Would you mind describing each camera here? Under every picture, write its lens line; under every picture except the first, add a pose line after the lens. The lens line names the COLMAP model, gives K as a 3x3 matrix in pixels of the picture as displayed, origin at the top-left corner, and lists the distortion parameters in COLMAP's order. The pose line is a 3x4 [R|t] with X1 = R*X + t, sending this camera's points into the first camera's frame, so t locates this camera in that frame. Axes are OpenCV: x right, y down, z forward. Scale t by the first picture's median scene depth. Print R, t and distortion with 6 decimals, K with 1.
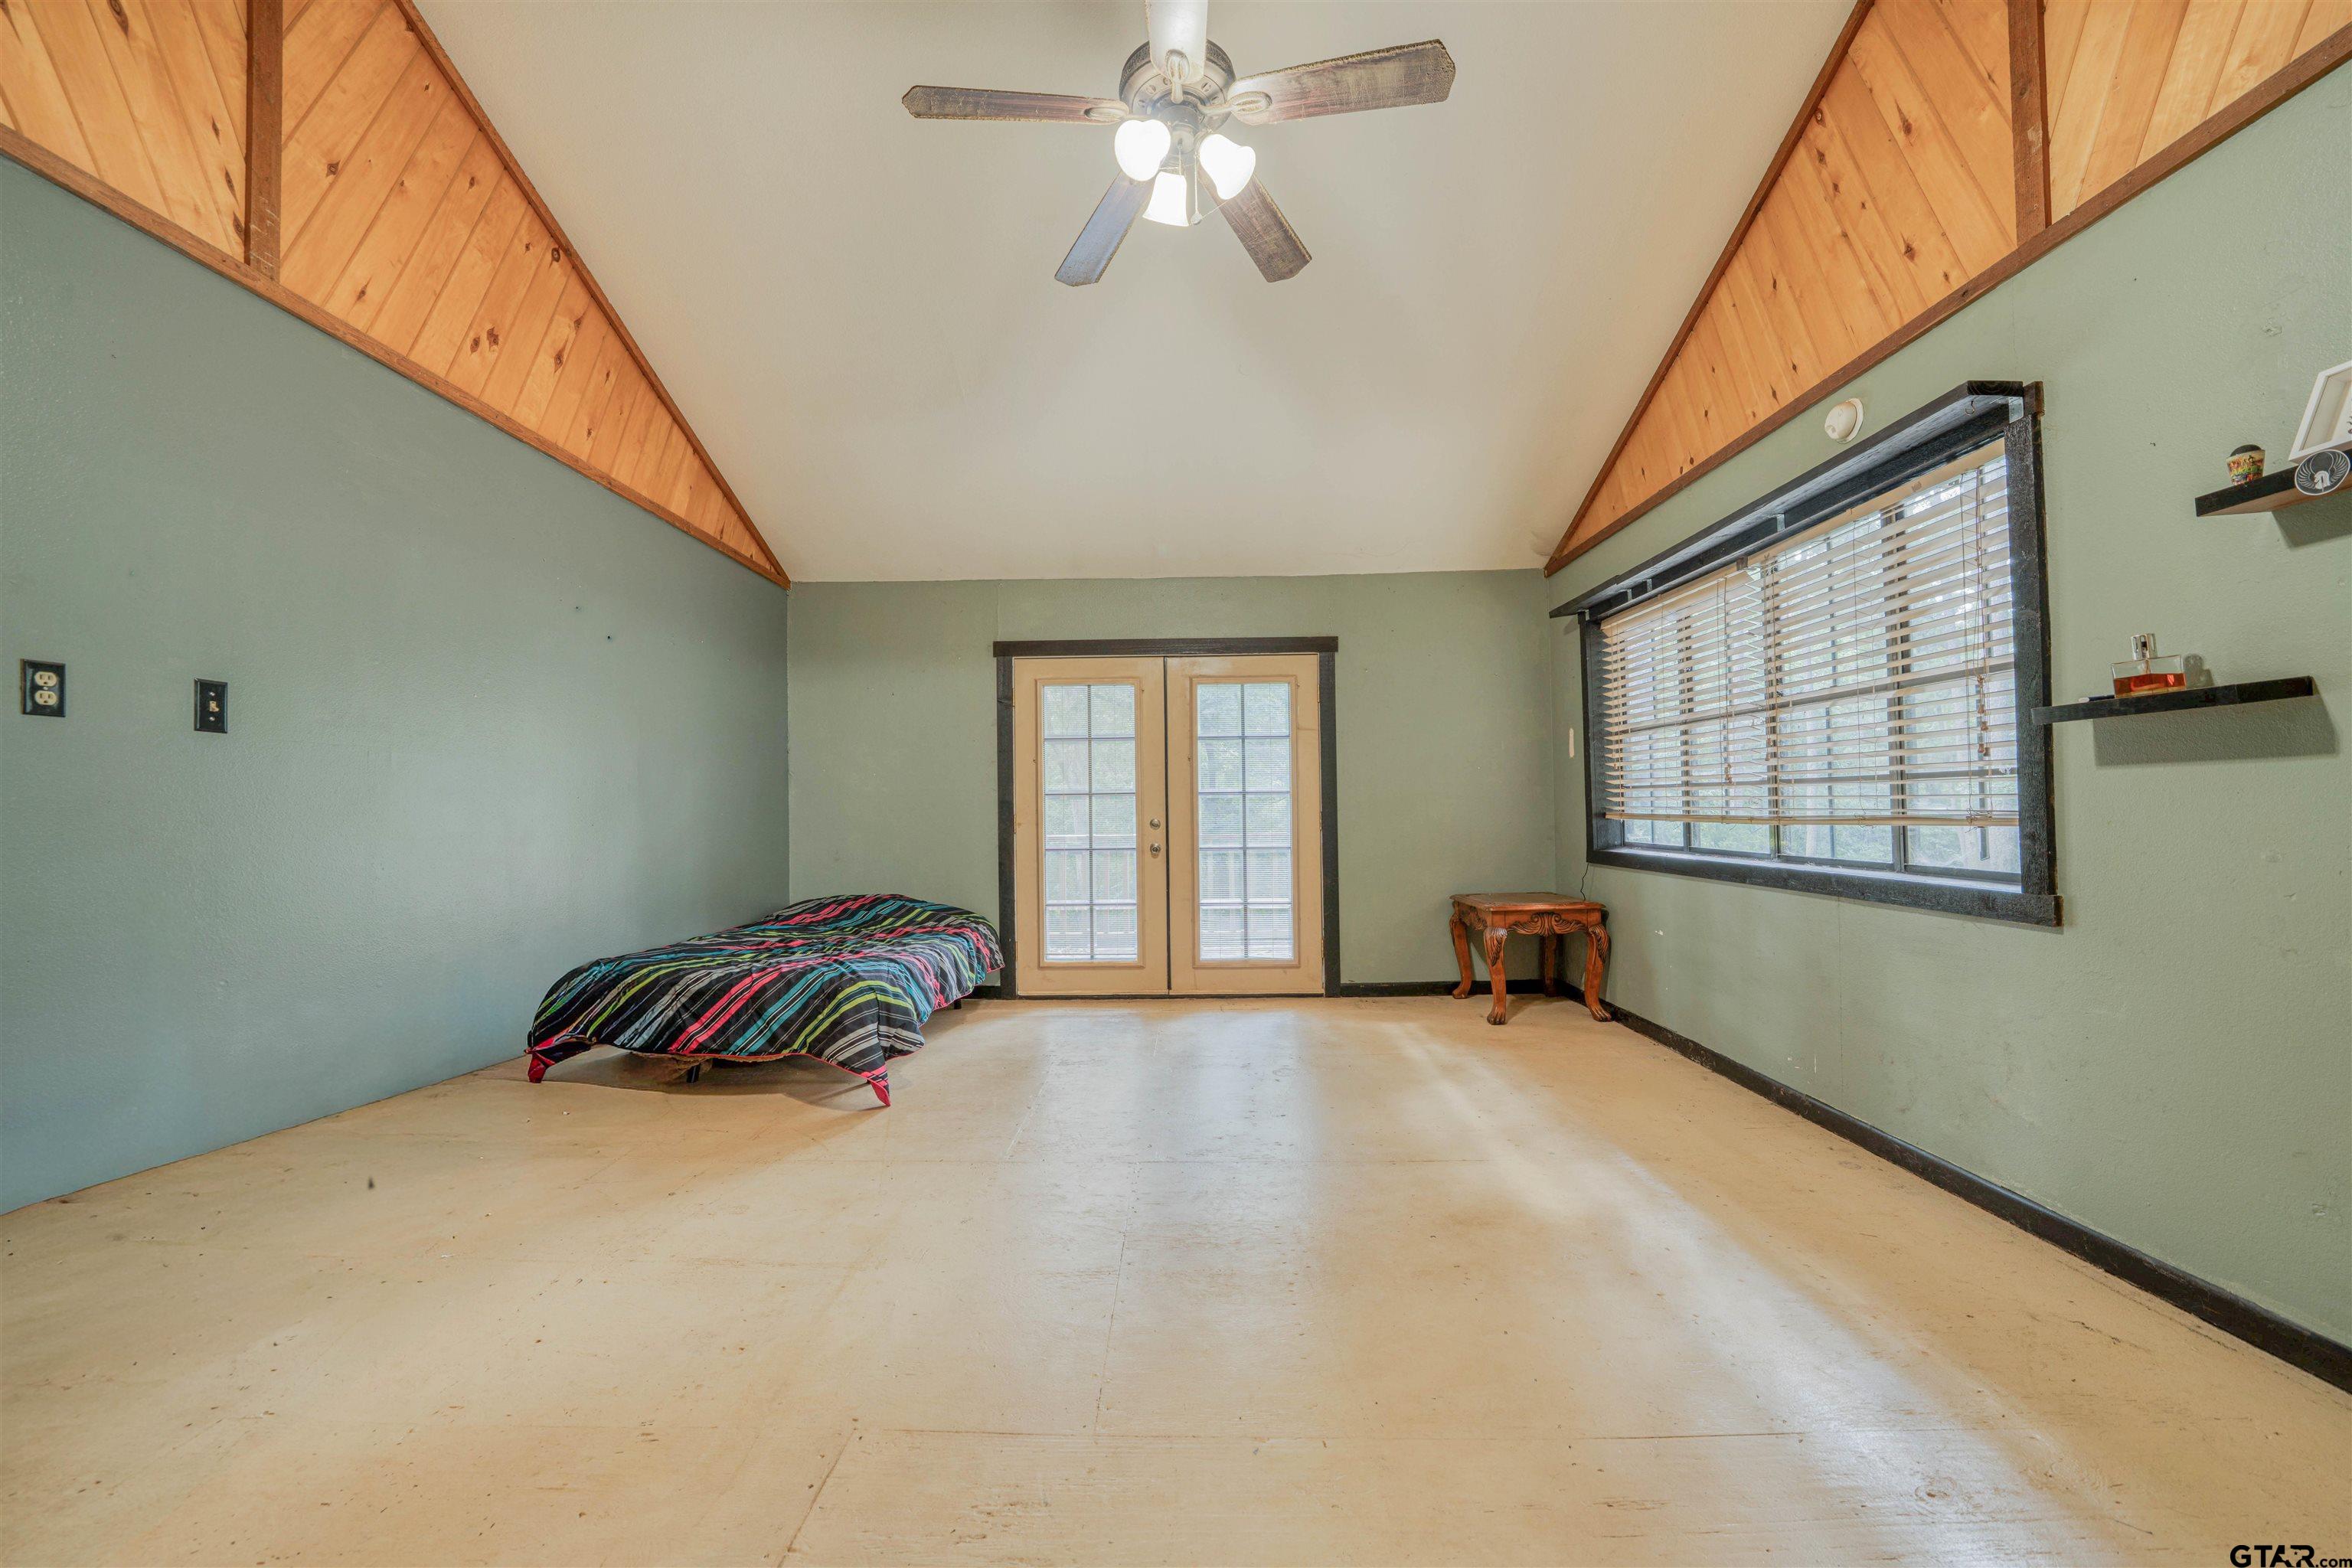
lens RADIAL K [[905.1, 0, 1136.6], [0, 905.1, 785.5], [0, 0, 1]] dist [-0.021451, 0.003655]
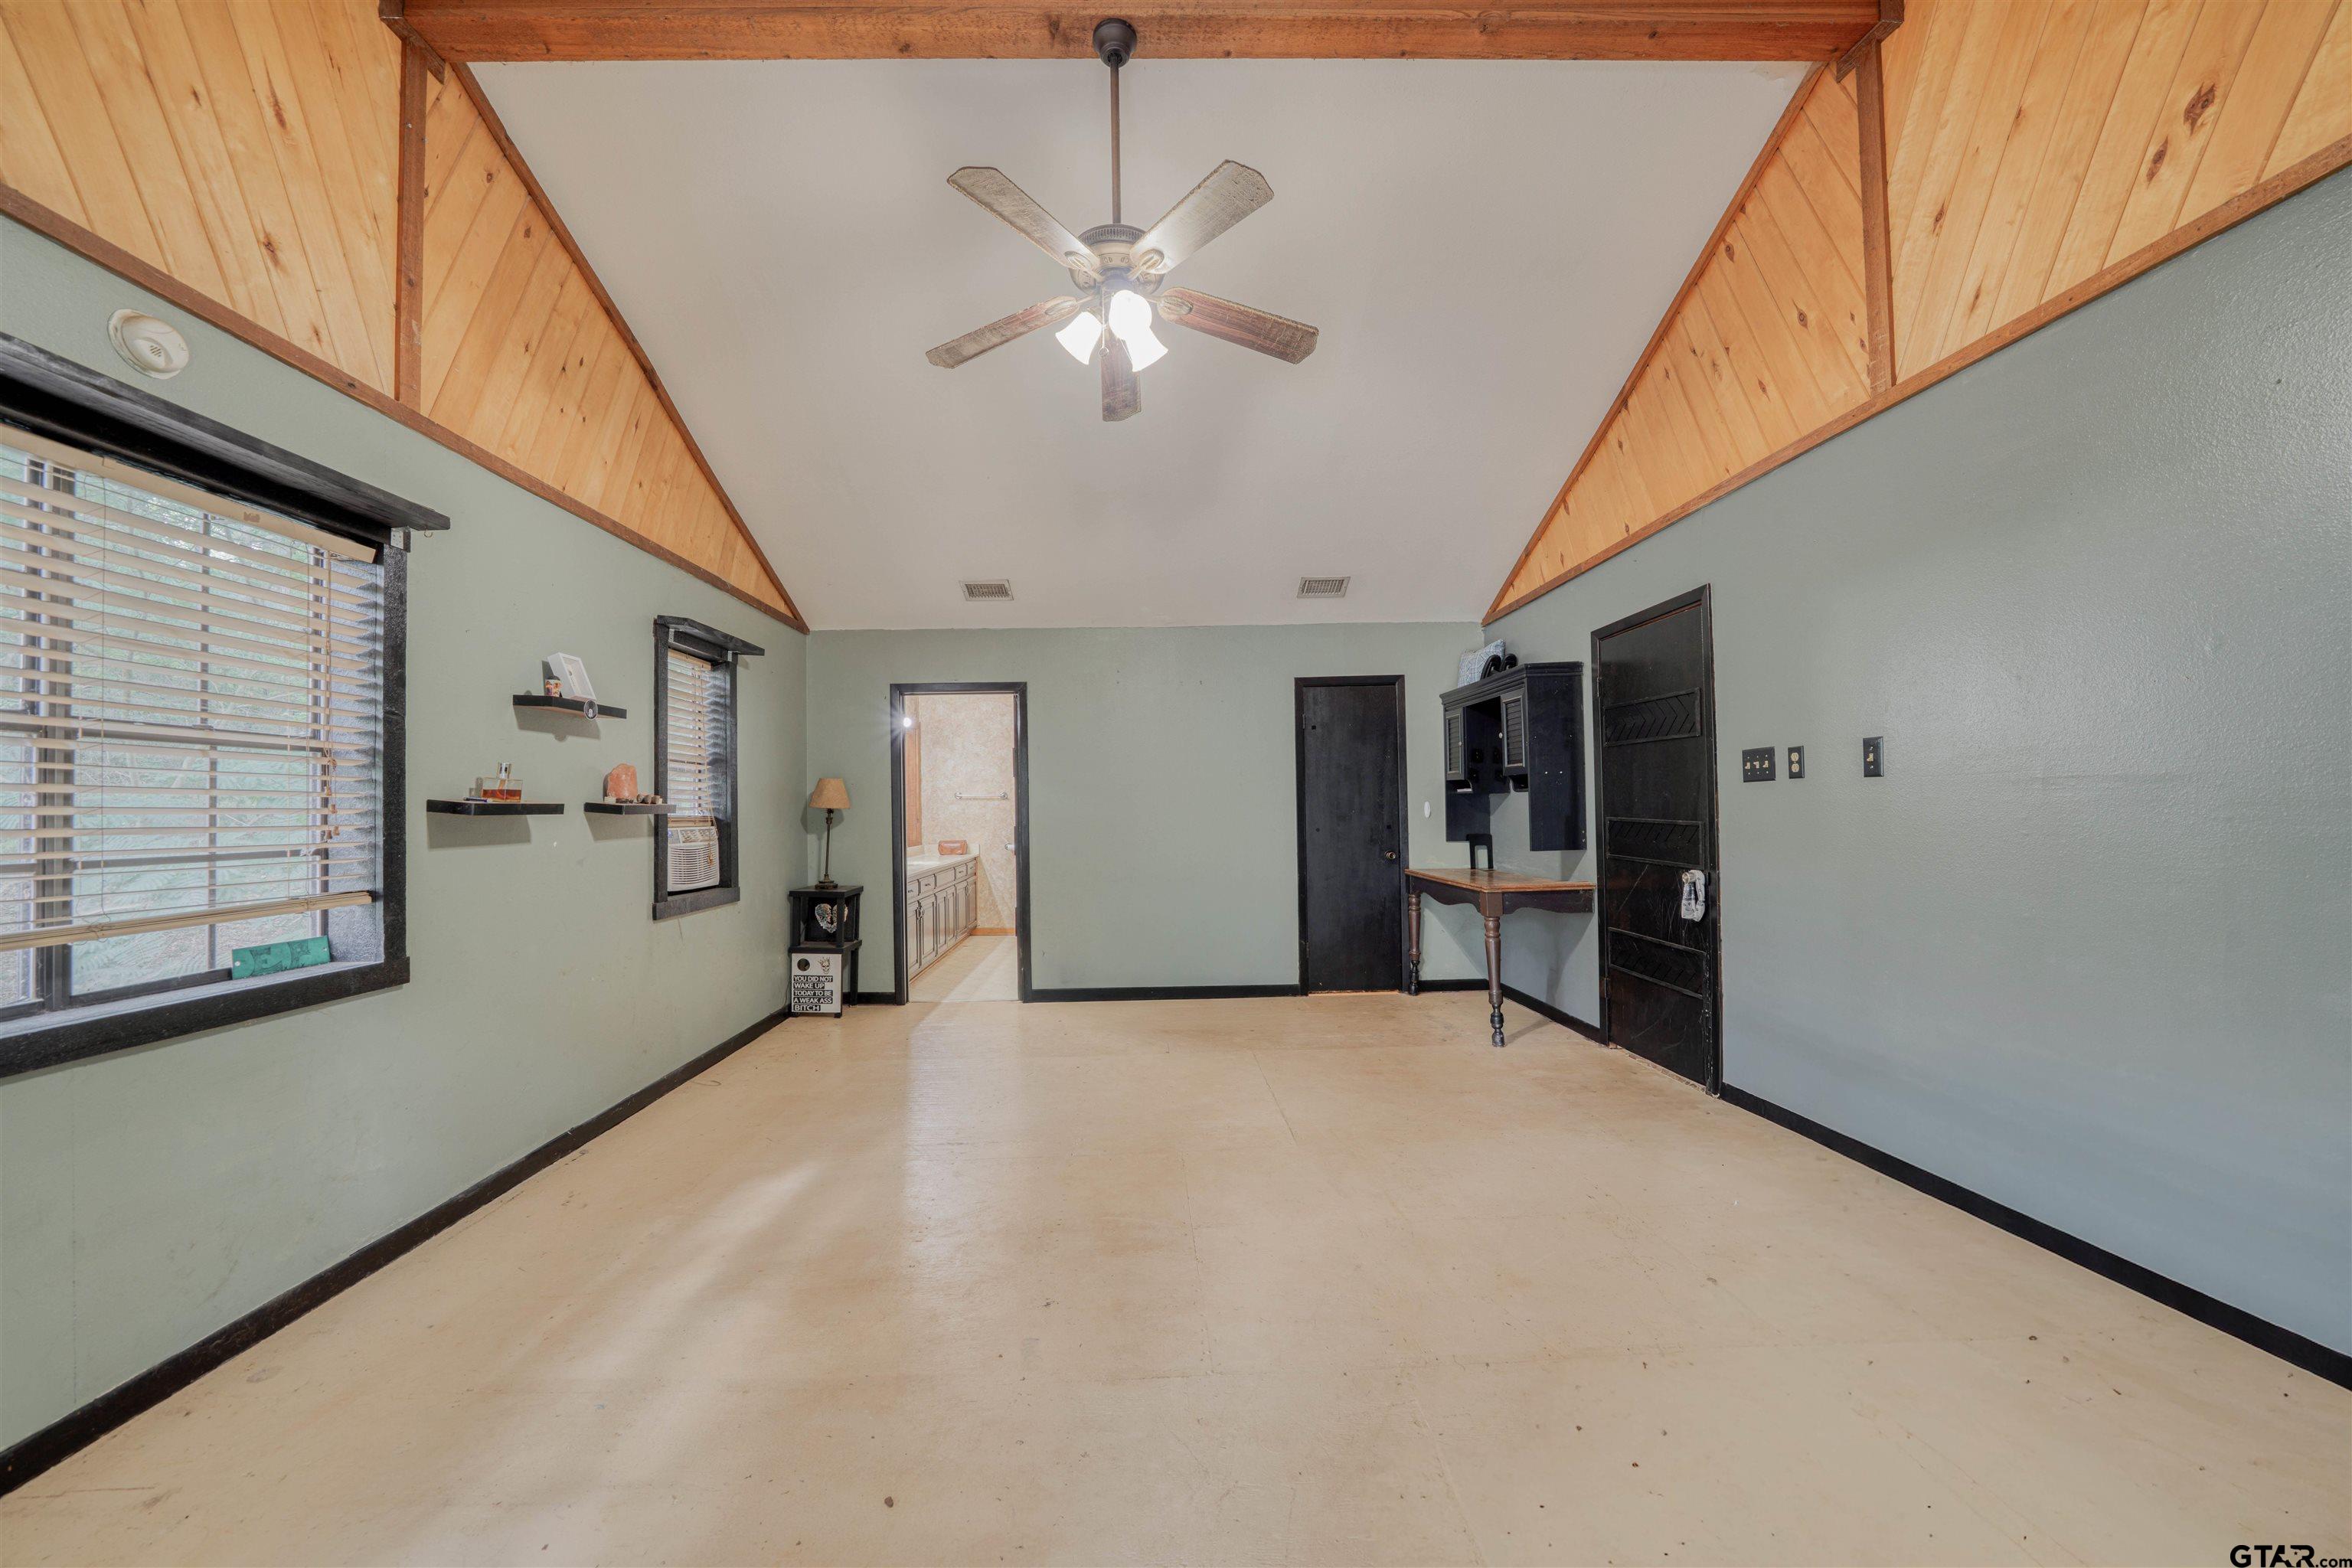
lens RADIAL K [[813.2, 0, 1158.8], [0, 813.2, 798.8], [0, 0, 1]] dist [-0.026532, 0.002632]
pose [[-0.996042, 0.027304, -0.084587, 0.093715], [0.030208, 0.998991, -0.033246, -0.019917], [0.083594, -0.035669, -0.995861, 1.896717]]
